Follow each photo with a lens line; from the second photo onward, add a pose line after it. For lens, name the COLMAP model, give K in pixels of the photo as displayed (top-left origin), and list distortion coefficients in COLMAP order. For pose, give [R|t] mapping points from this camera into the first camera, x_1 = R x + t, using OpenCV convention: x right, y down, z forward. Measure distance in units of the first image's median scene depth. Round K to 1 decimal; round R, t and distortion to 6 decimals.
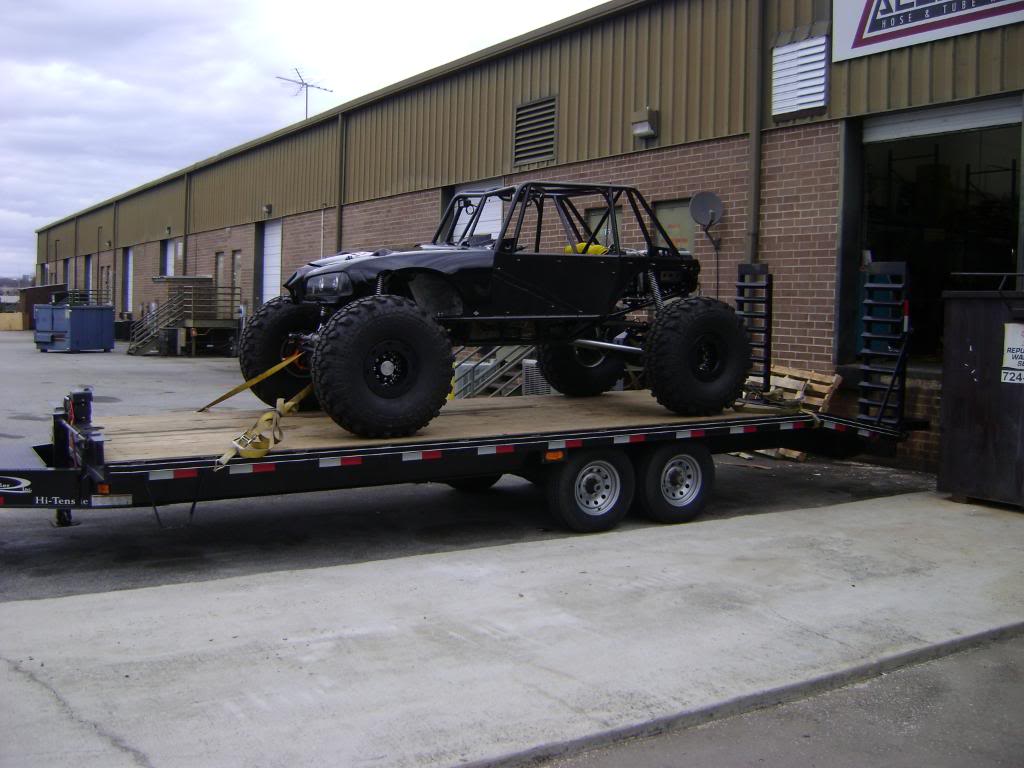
lens RADIAL K [[1061.6, 0, 503.3], [0, 1061.6, 379.2], [0, 0, 1]] dist [-0.152695, 0.085215]
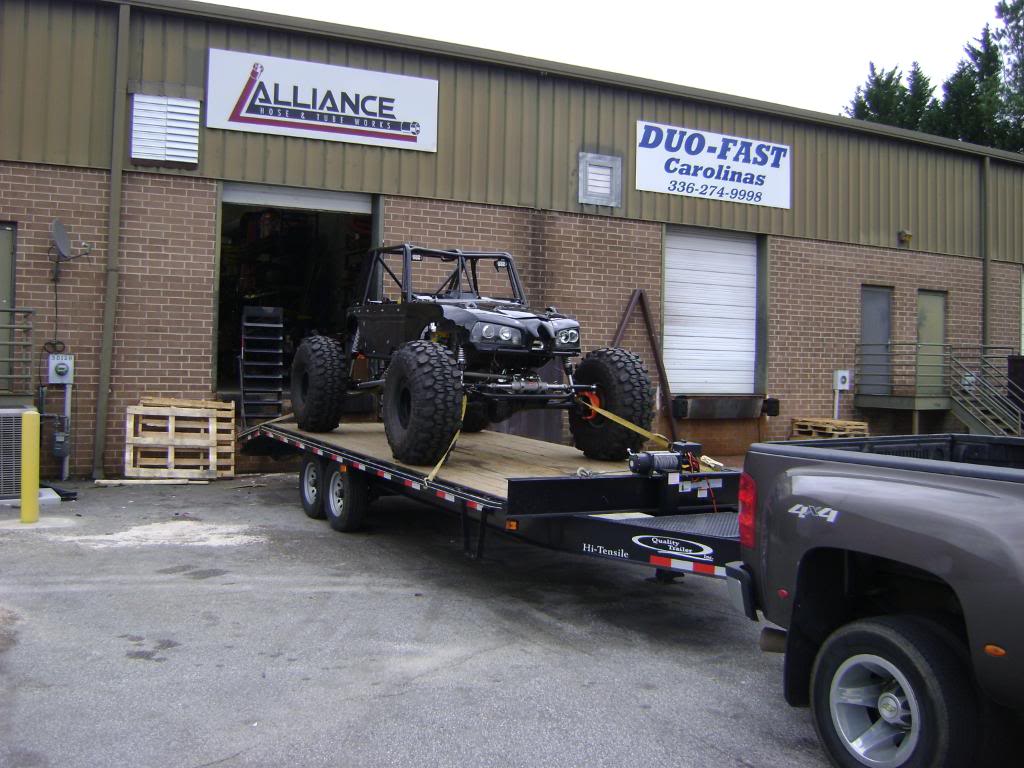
lens RADIAL K [[1061.6, 0, 503.3], [0, 1061.6, 379.2], [0, 0, 1]] dist [-0.152695, 0.085215]
pose [[0.056963, -0.032978, 0.997831, -1.107339], [0.051596, 0.998216, 0.030046, -0.064822], [-0.997042, 0.049772, 0.058563, 0.846885]]
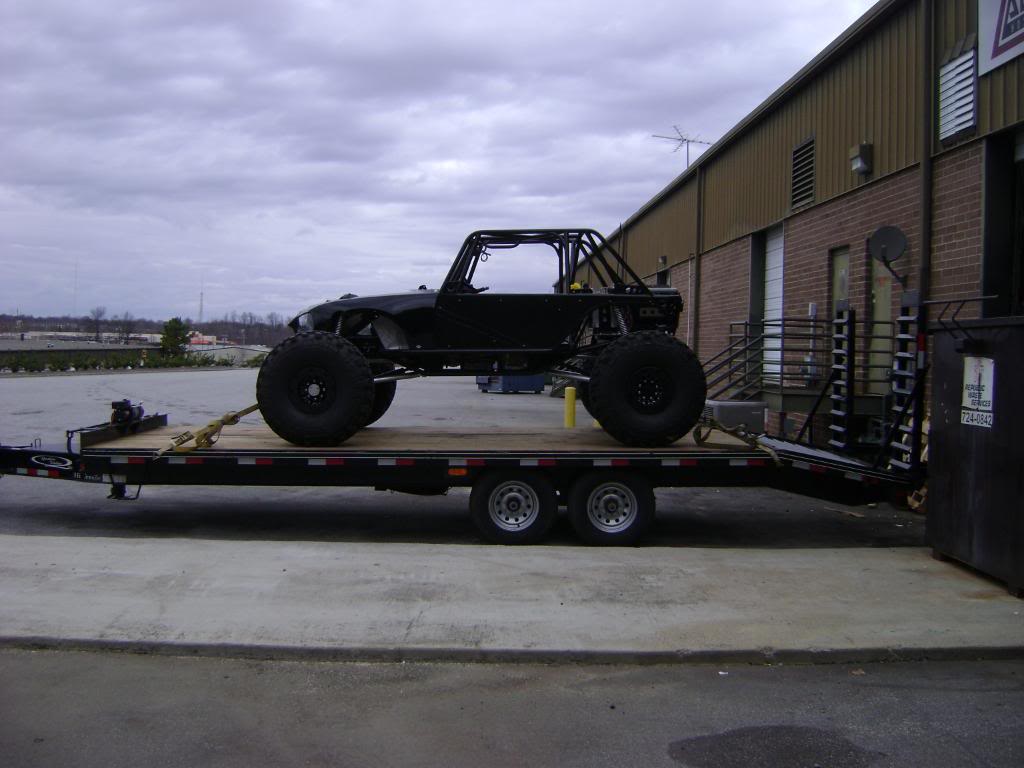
lens RADIAL K [[1061.6, 0, 503.3], [0, 1061.6, 379.2], [0, 0, 1]] dist [-0.152695, 0.085215]
pose [[0.864381, 0.012905, -0.502672, 0.560776], [-0.037424, 0.998549, -0.038718, 0.013155], [0.501443, 0.052279, 0.863610, 0.038356]]
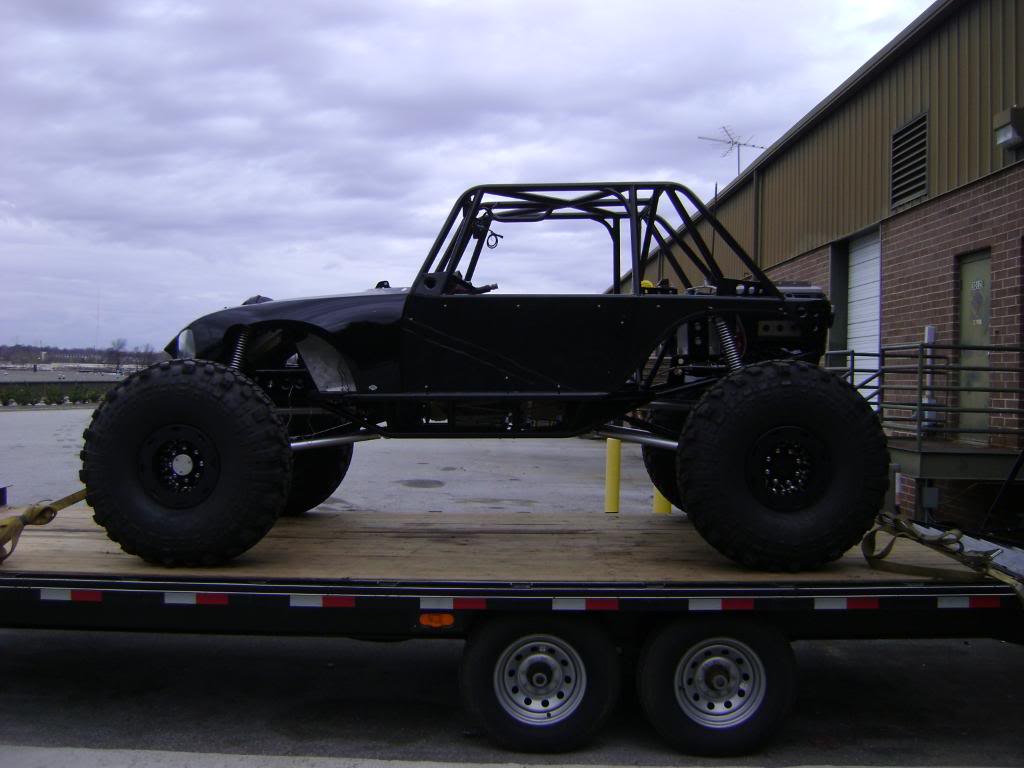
lens RADIAL K [[1061.6, 0, 503.3], [0, 1061.6, 379.2], [0, 0, 1]] dist [-0.152695, 0.085215]
pose [[0.853305, -0.000852, -0.521412, 0.339421], [-0.041223, 0.996758, -0.069091, -0.022046], [0.519780, 0.080450, 0.850504, 0.421606]]
